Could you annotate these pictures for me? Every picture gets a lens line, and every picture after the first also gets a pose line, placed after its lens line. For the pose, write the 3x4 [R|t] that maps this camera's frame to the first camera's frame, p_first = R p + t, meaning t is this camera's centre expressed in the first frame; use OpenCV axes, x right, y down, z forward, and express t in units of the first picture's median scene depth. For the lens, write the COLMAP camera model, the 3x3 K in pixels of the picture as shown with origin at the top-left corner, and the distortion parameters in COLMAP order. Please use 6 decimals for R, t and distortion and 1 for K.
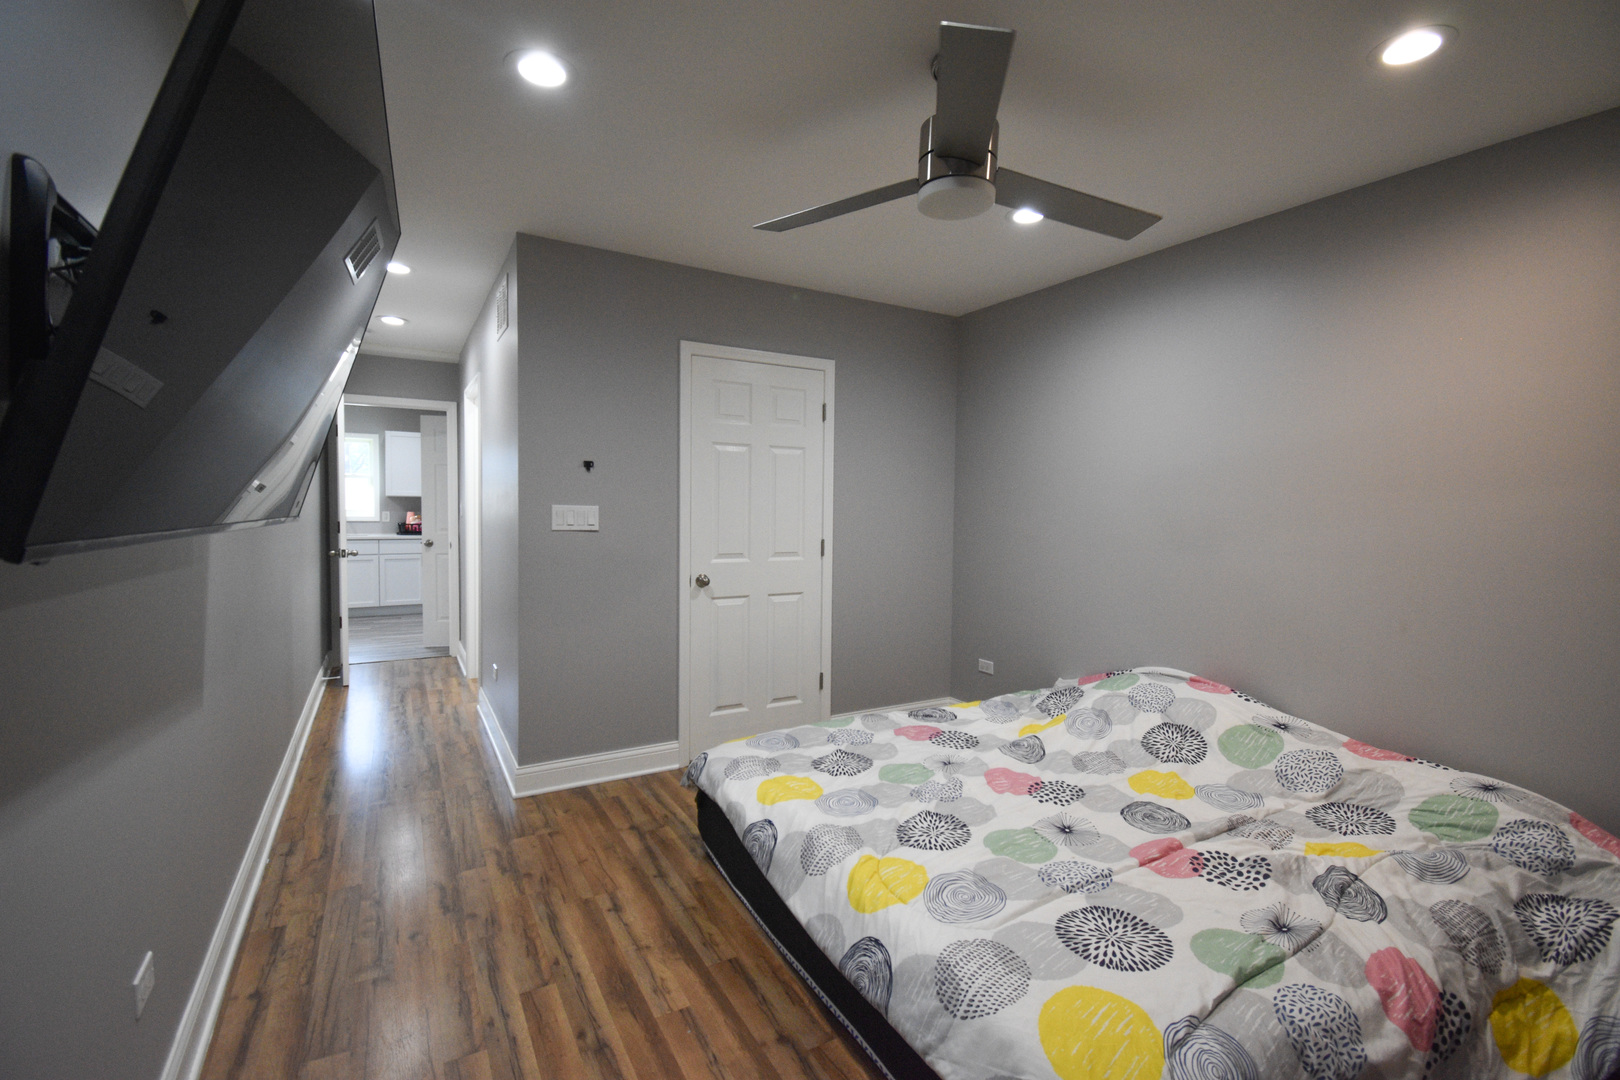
lens RADIAL K [[740.6, 0, 809.2], [0, 740.6, 524.6], [0, 0, 1]] dist [0.005091, -0.005298]
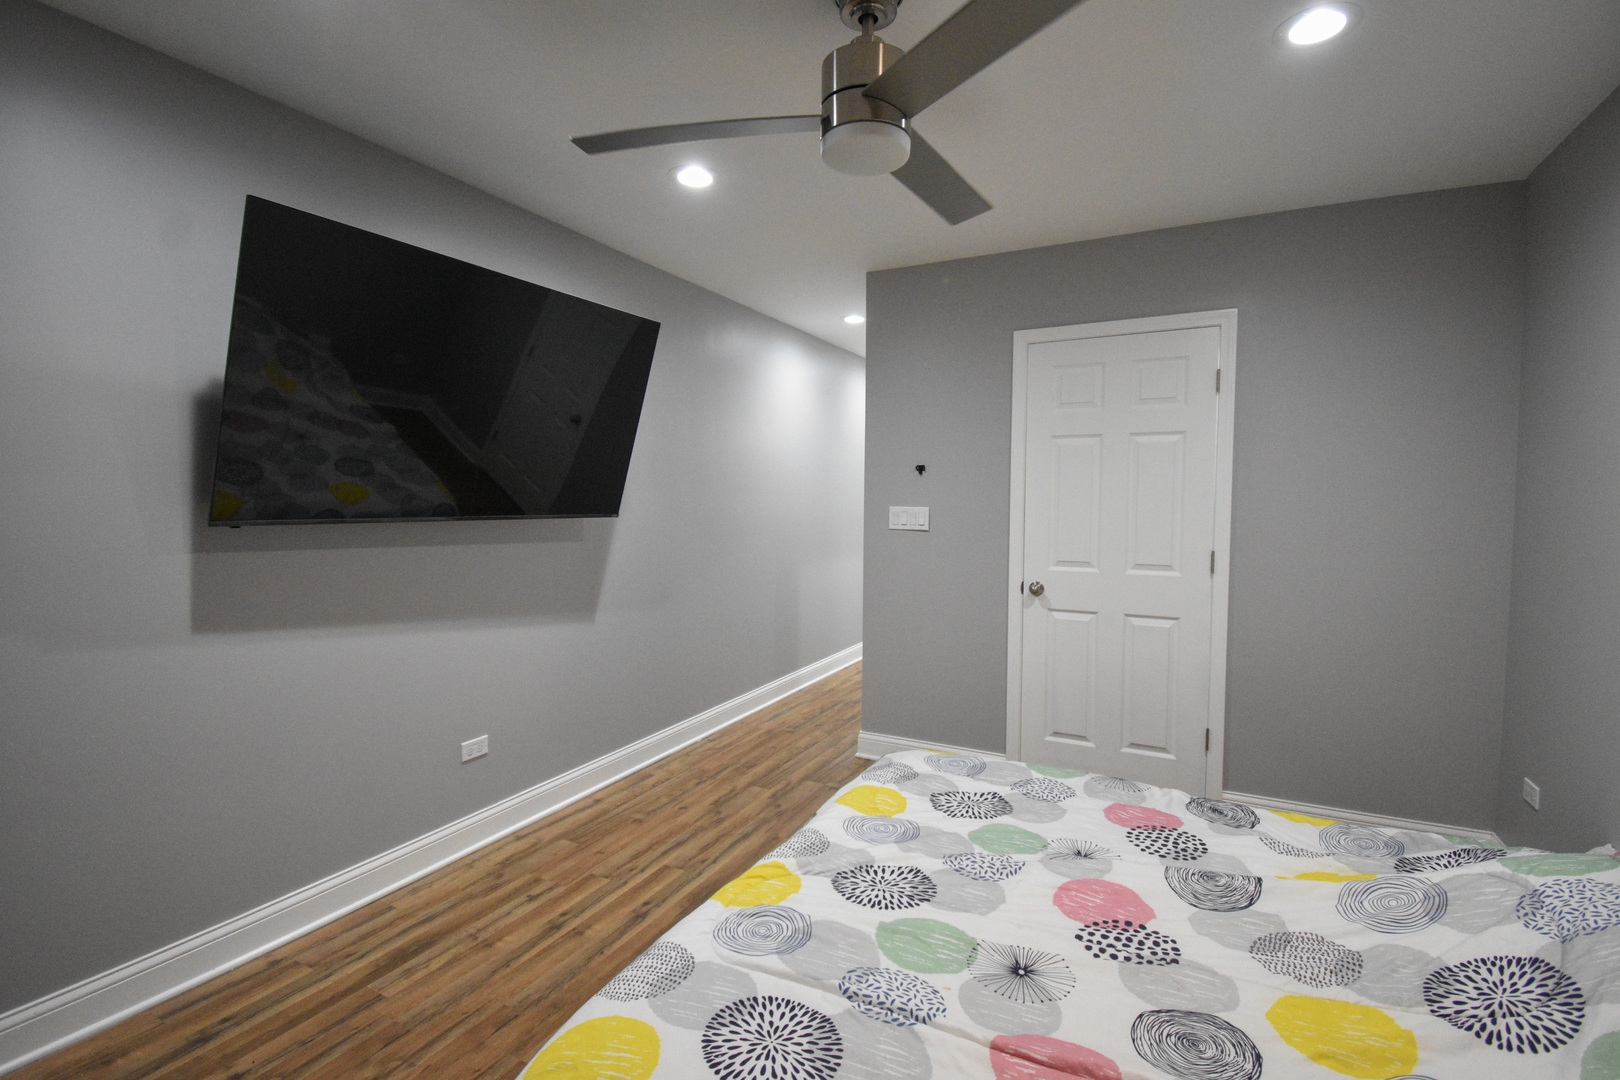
lens RADIAL K [[740.6, 0, 776.8], [0, 740.6, 524.1], [0, 0, 1]] dist [0.005091, -0.005298]
pose [[0.512280, 0.018081, -0.858628, 0.637511], [-0.020223, 0.999755, 0.008987, -0.007921], [0.858581, 0.012760, 0.512520, 0.341428]]
